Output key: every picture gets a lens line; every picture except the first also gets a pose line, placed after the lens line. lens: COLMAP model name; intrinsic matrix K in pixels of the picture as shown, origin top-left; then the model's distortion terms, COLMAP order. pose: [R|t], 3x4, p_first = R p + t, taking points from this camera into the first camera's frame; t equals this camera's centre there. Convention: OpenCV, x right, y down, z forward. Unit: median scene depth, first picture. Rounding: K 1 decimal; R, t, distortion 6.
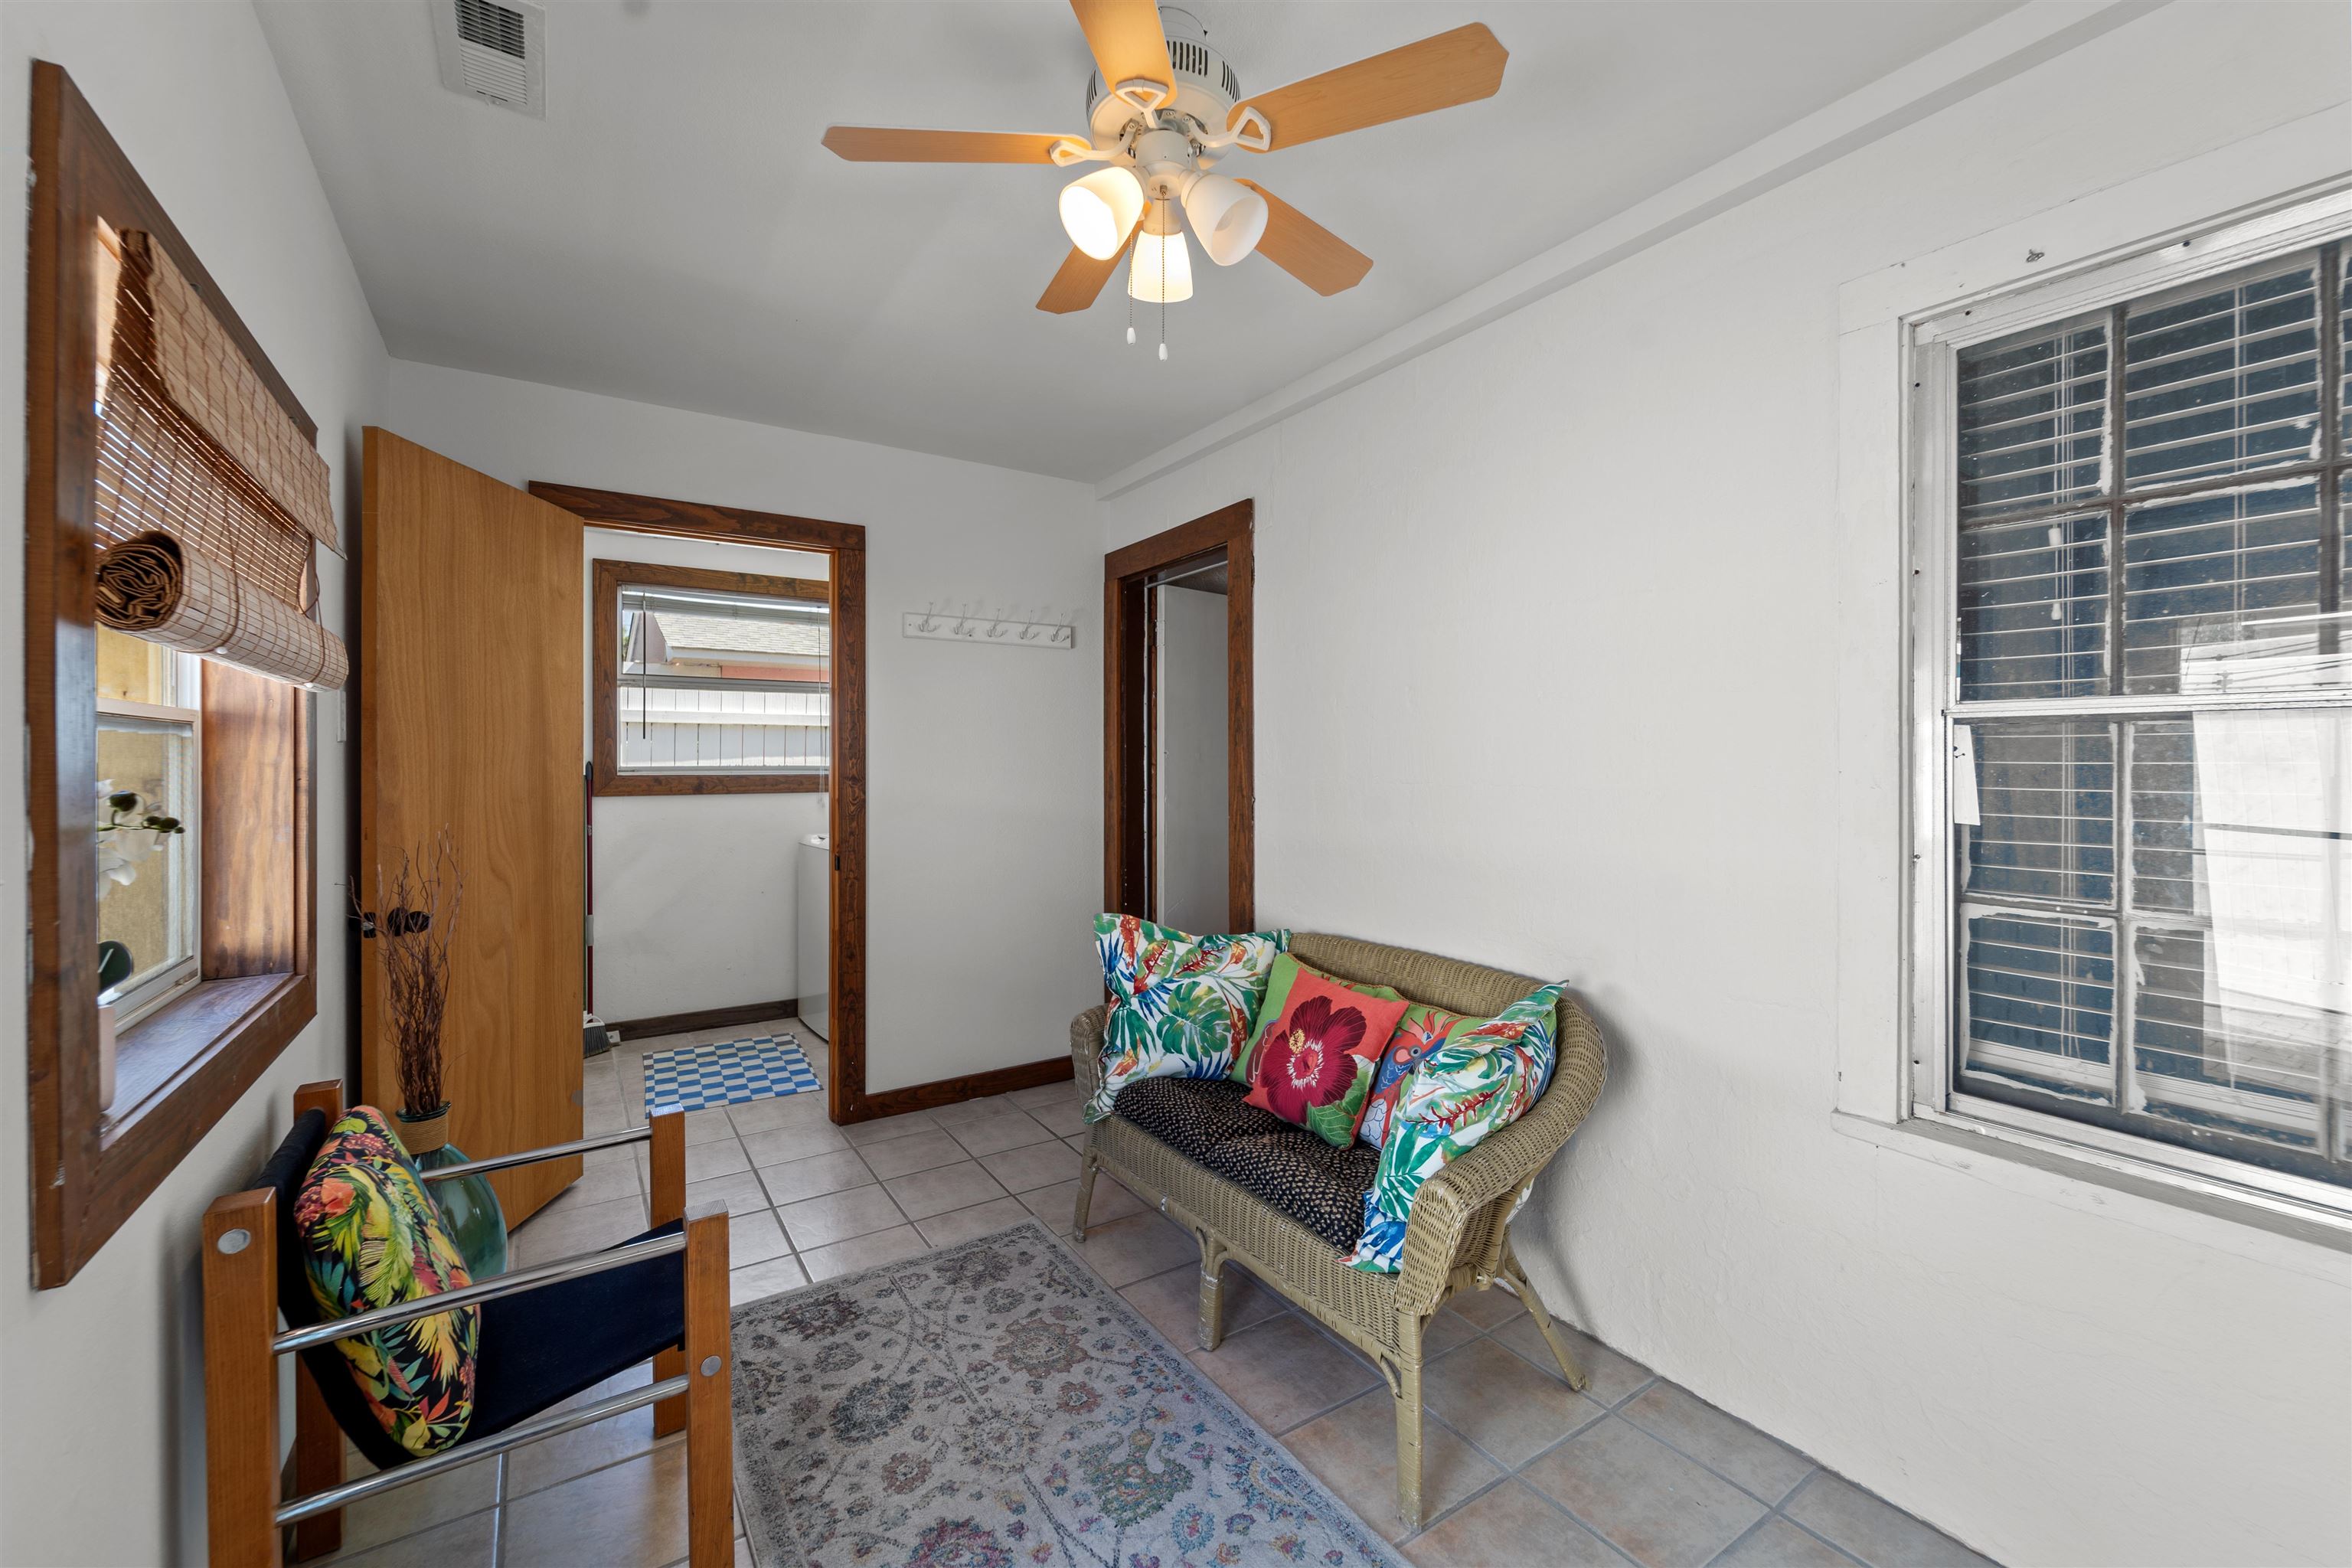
lens RADIAL K [[950.3, 0, 1180.4], [0, 950.3, 776.4], [0, 0, 1]] dist [0.005395, -0.003522]
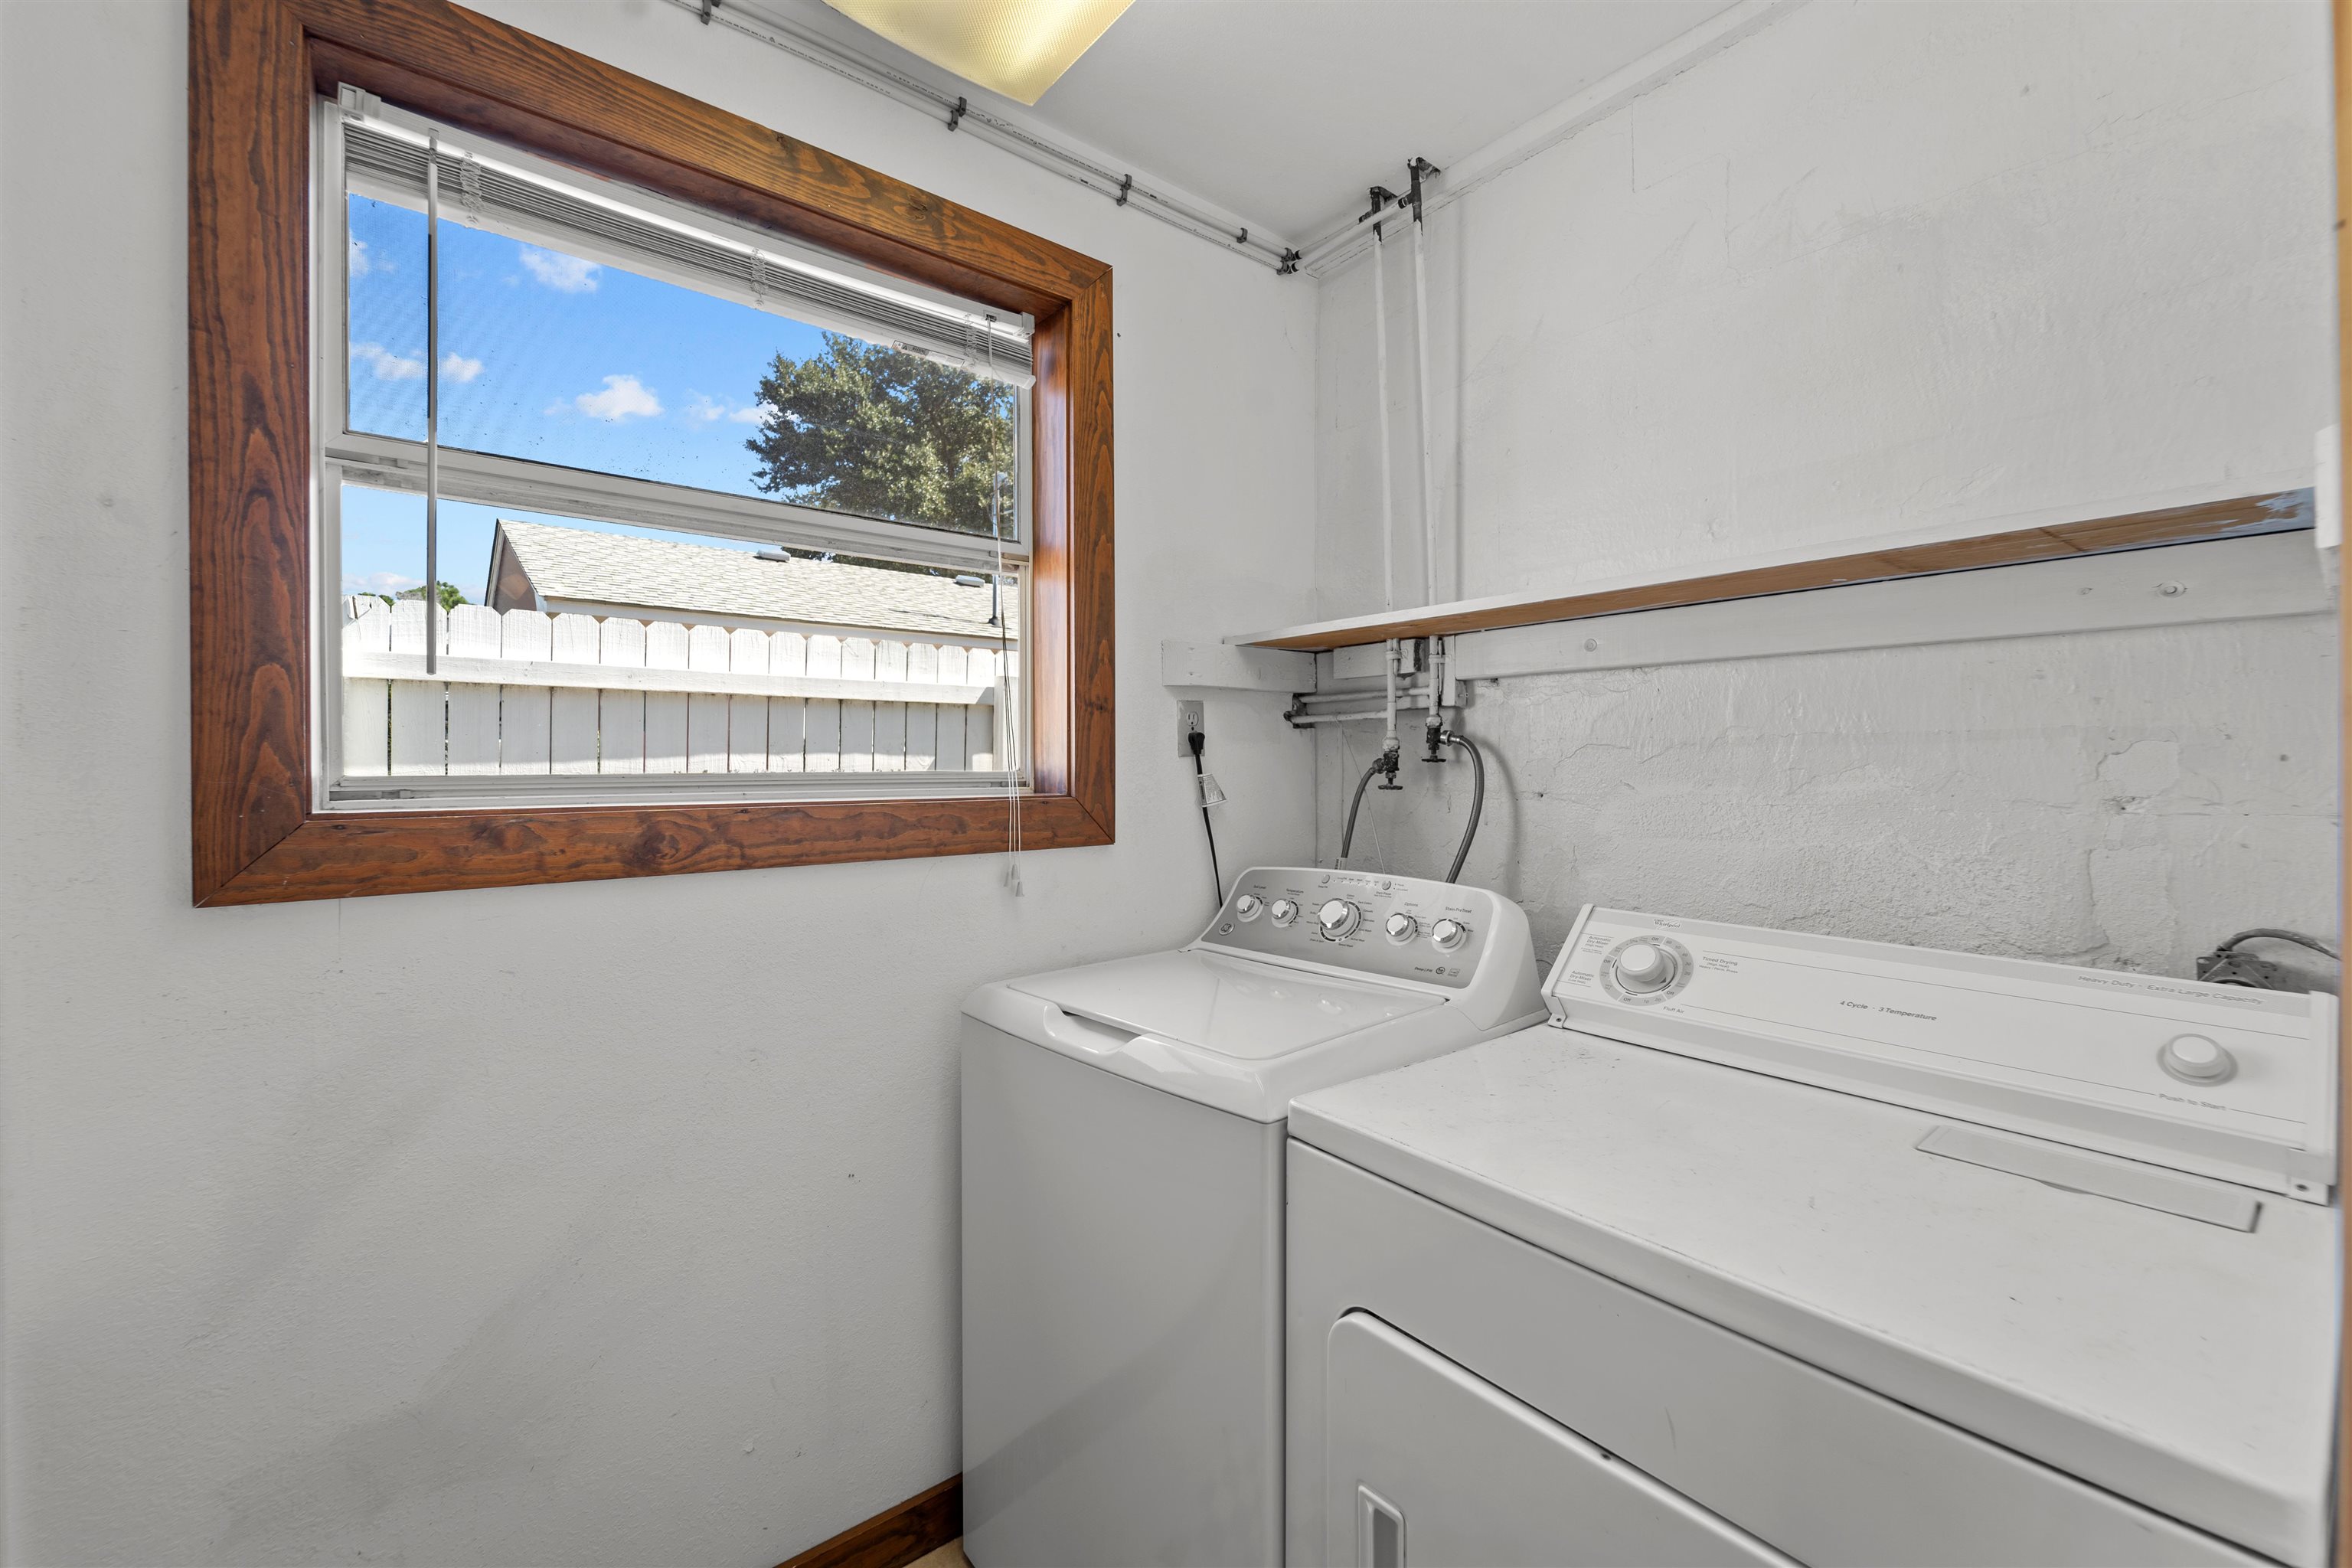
lens RADIAL K [[950.3, 0, 1169.9], [0, 950.3, 777.9], [0, 0, 1]] dist [0.005395, -0.003522]
pose [[0.996261, -0.002050, 0.086367, -0.381076], [0.002042, 0.999998, 0.000189, -0.010131], [-0.086368, -0.000012, 0.996263, 0.716406]]
